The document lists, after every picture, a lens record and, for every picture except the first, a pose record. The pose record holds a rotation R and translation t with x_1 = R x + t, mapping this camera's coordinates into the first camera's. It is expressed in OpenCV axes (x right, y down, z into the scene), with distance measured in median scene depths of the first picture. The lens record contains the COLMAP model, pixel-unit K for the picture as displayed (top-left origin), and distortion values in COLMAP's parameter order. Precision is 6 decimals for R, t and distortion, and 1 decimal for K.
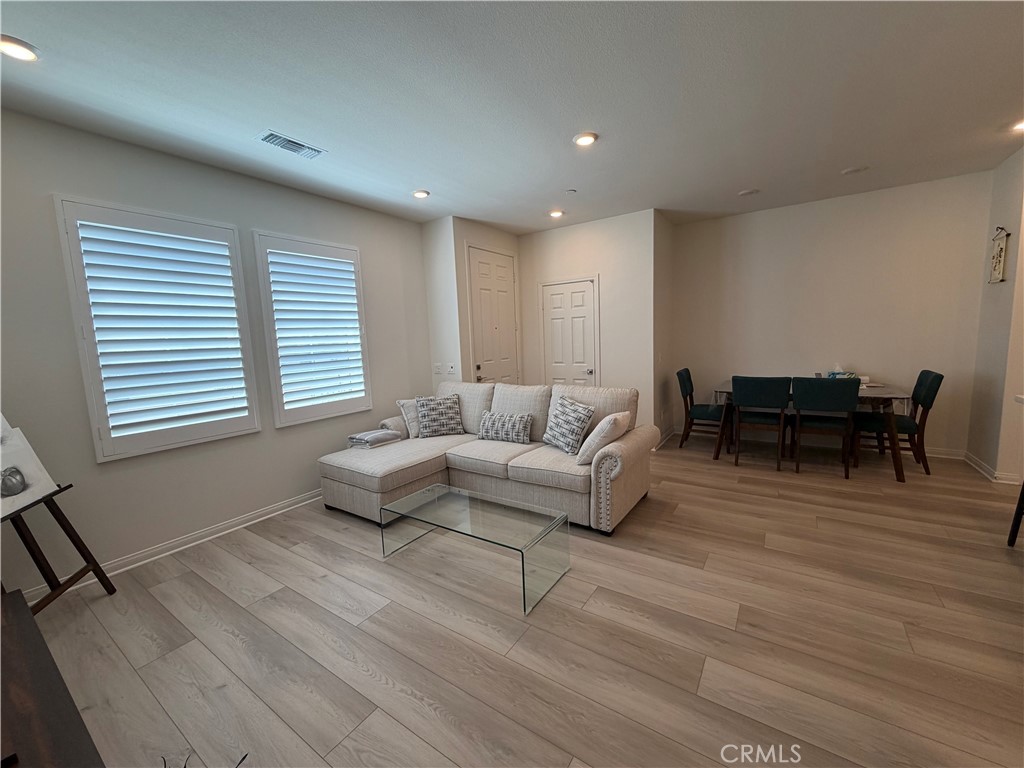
lens RADIAL K [[409.0, 0, 509.3], [0, 409.0, 385.3], [0, 0, 1]] dist [-0.000246, -0.000063]
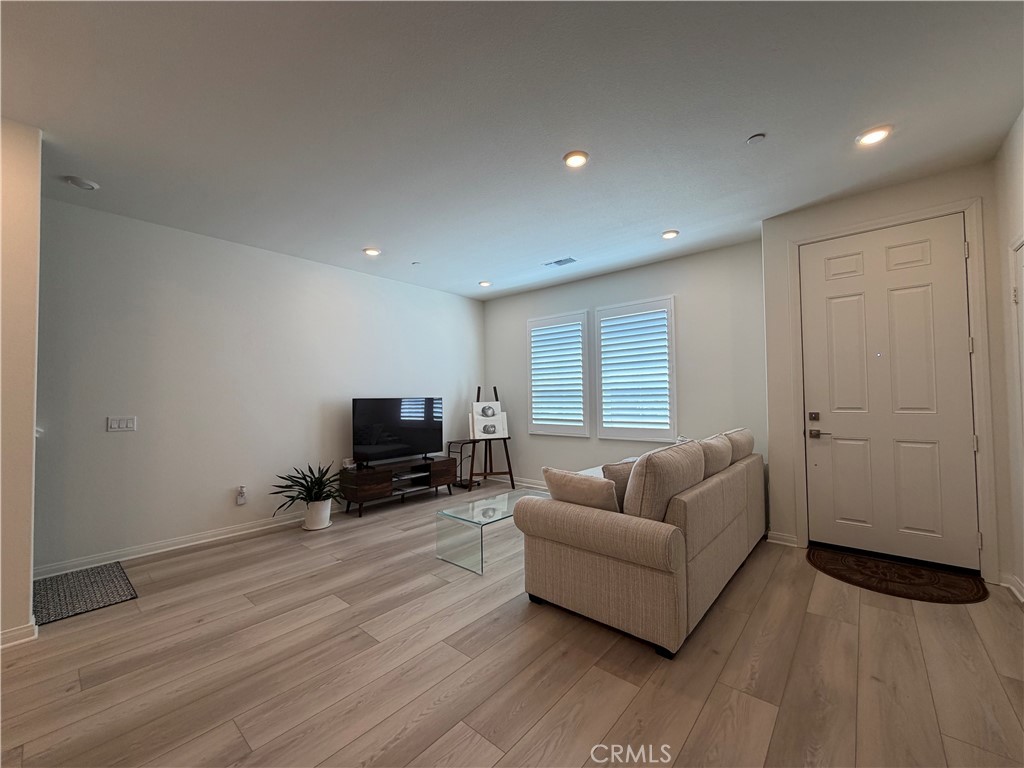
lens RADIAL K [[409.0, 0, 509.3], [0, 409.0, 385.3], [0, 0, 1]] dist [-0.000246, -0.000063]
pose [[-0.117900, 0.012914, -0.992942, 0.923500], [-0.099405, 0.994739, 0.024741, -0.088715], [0.988038, 0.101621, -0.115996, 0.834463]]
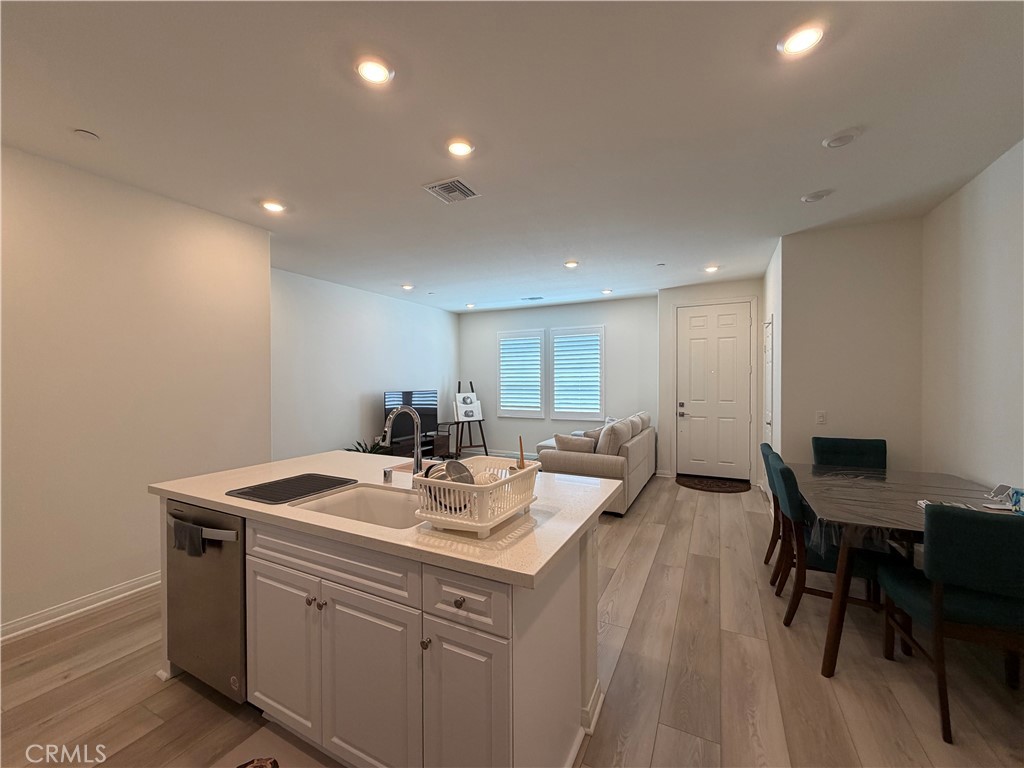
lens RADIAL K [[409.0, 0, 509.3], [0, 409.0, 385.3], [0, 0, 1]] dist [-0.000246, -0.000063]
pose [[0.124518, 0.051802, -0.990864, 1.497426], [-0.117661, 0.992361, 0.037094, -0.122444], [0.985216, 0.111968, 0.129662, 0.491795]]
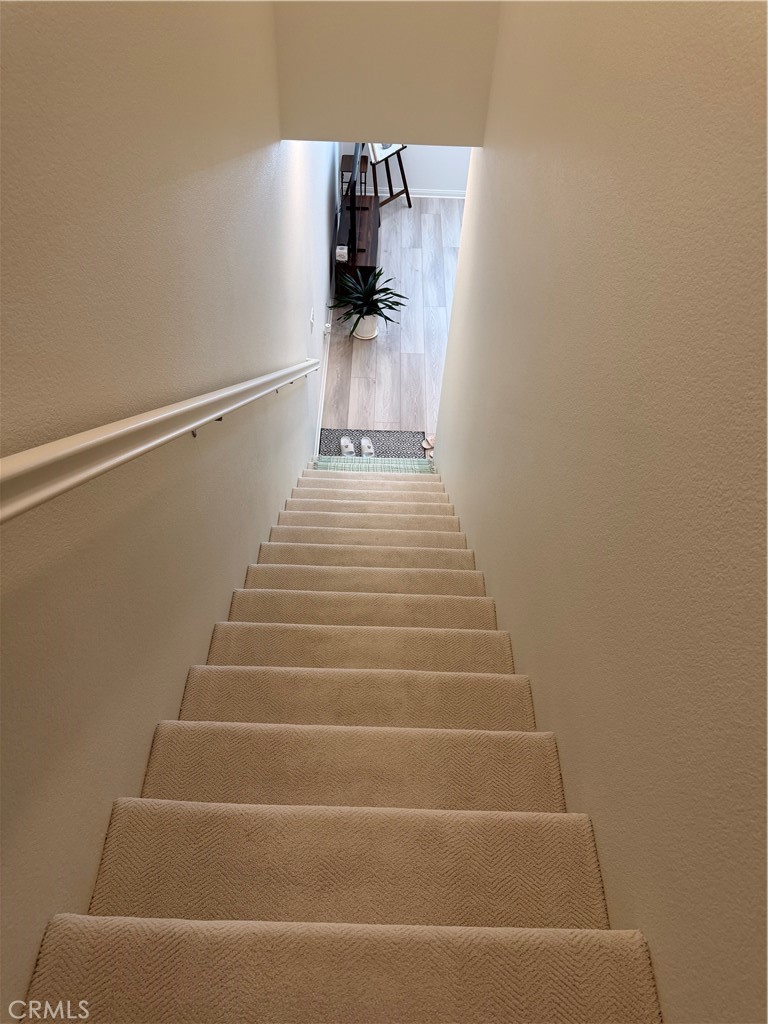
lens RADIAL K [[766.1, 0, 384.0], [0, 766.1, 512.0], [0, 0, 1]] dist [-0.002603, -0.000874]
pose [[0.547540, 0.677573, -0.491015, 1.288218], [-0.157864, 0.659897, 0.734585, -0.882247], [0.821754, -0.324701, 0.468284, -0.958699]]
